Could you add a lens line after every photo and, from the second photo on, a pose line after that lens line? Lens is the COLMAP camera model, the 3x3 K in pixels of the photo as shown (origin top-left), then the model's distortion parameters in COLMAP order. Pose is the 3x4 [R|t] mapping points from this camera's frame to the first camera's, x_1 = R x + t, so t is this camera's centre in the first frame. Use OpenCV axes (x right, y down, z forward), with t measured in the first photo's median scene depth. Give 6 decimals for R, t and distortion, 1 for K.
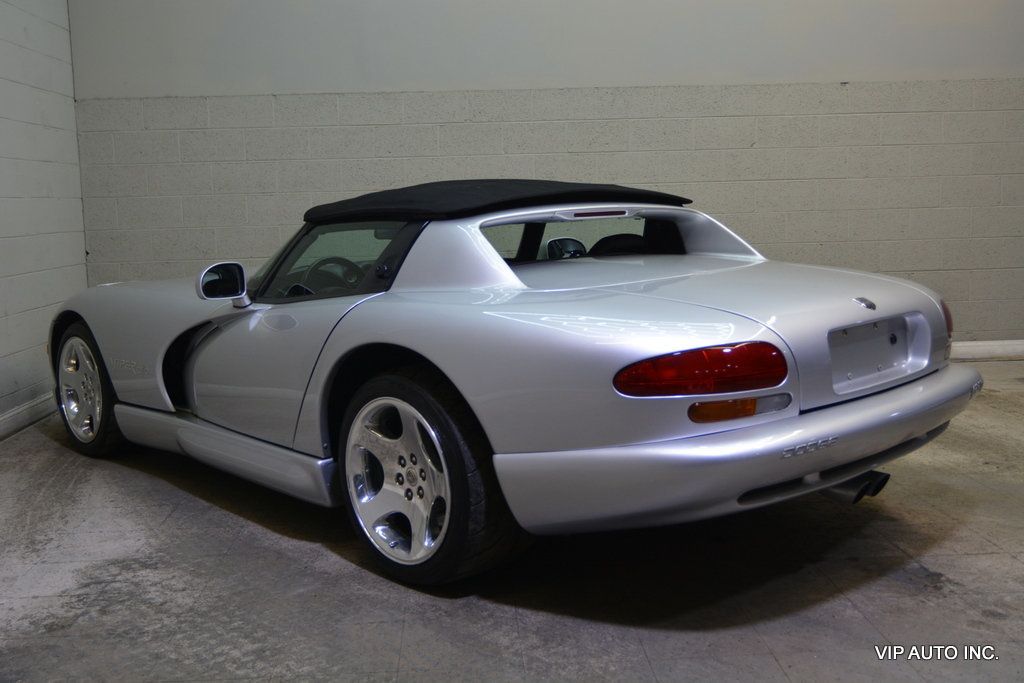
lens RADIAL K [[1055.1, 0, 512.0], [0, 1055.1, 341.5], [0, 0, 1]] dist [-0.004477, -0.002173]
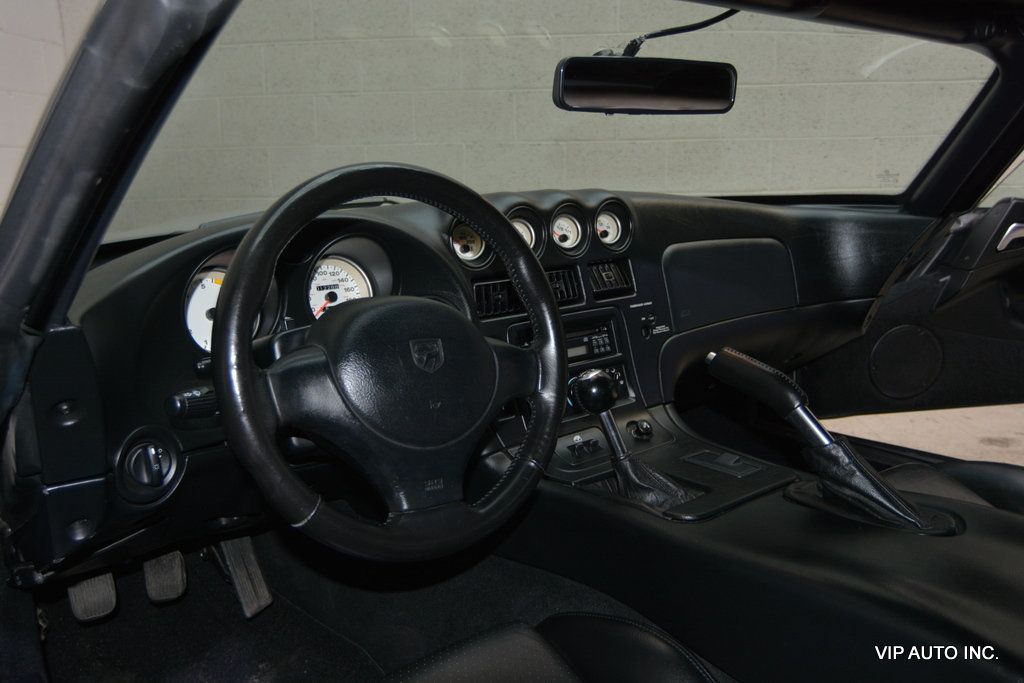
lens RADIAL K [[780.9, 0, 512.0], [0, 780.9, 341.5], [0, 0, 1]] dist [-0.015226, 0.003701]
pose [[0.994178, 0.035510, -0.101732, -0.139219], [-0.026148, 0.995422, 0.091933, -0.064534], [0.104530, -0.088738, 0.990555, 0.933173]]
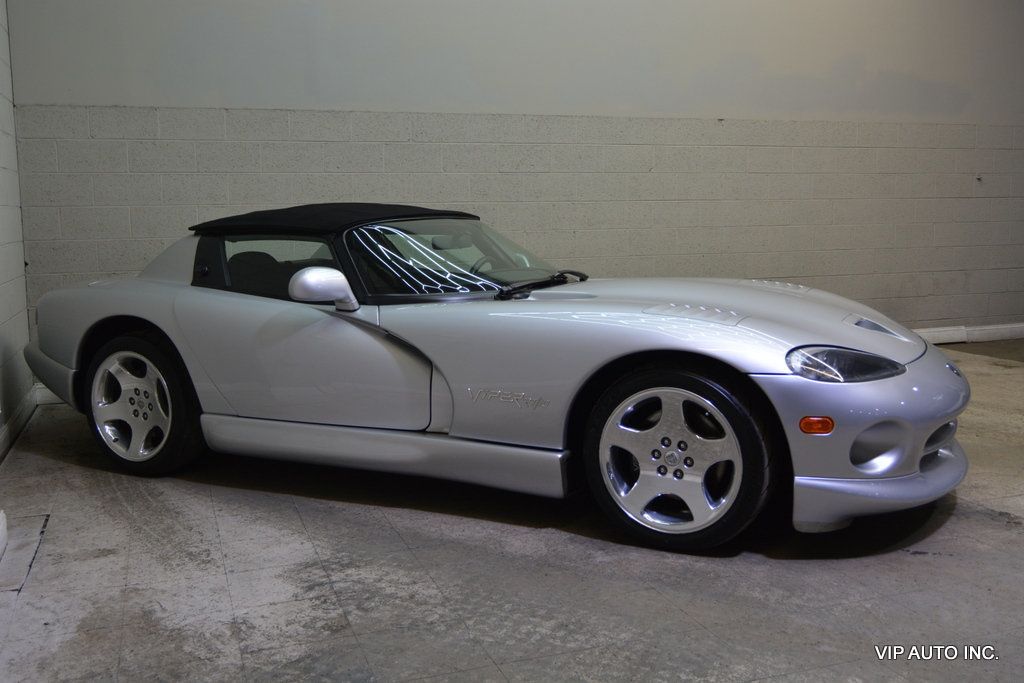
lens RADIAL K [[972.0, 0, 512.0], [0, 972.0, 341.5], [0, 0, 1]] dist [-0.014083, 0.012842]
pose [[0.957712, -0.024250, 0.286703, -0.409097], [0.025543, 0.999673, -0.000771, -0.001689], [-0.286591, 0.008062, 0.958019, 0.040937]]
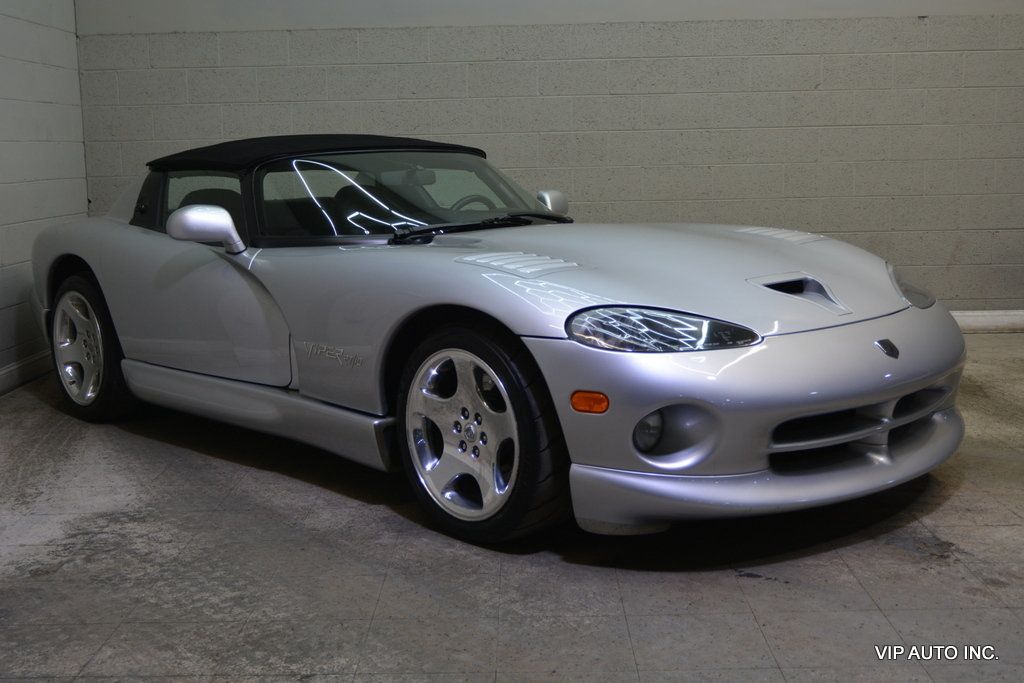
lens RADIAL K [[1208.1, 0, 512.0], [0, 1208.1, 341.5], [0, 0, 1]] dist [-0.001279, -0.013039]
pose [[0.998355, 0.014501, -0.055469, 0.052938], [-0.013025, 0.999554, 0.026872, 0.011044], [0.055834, -0.026105, 0.998099, -0.080631]]
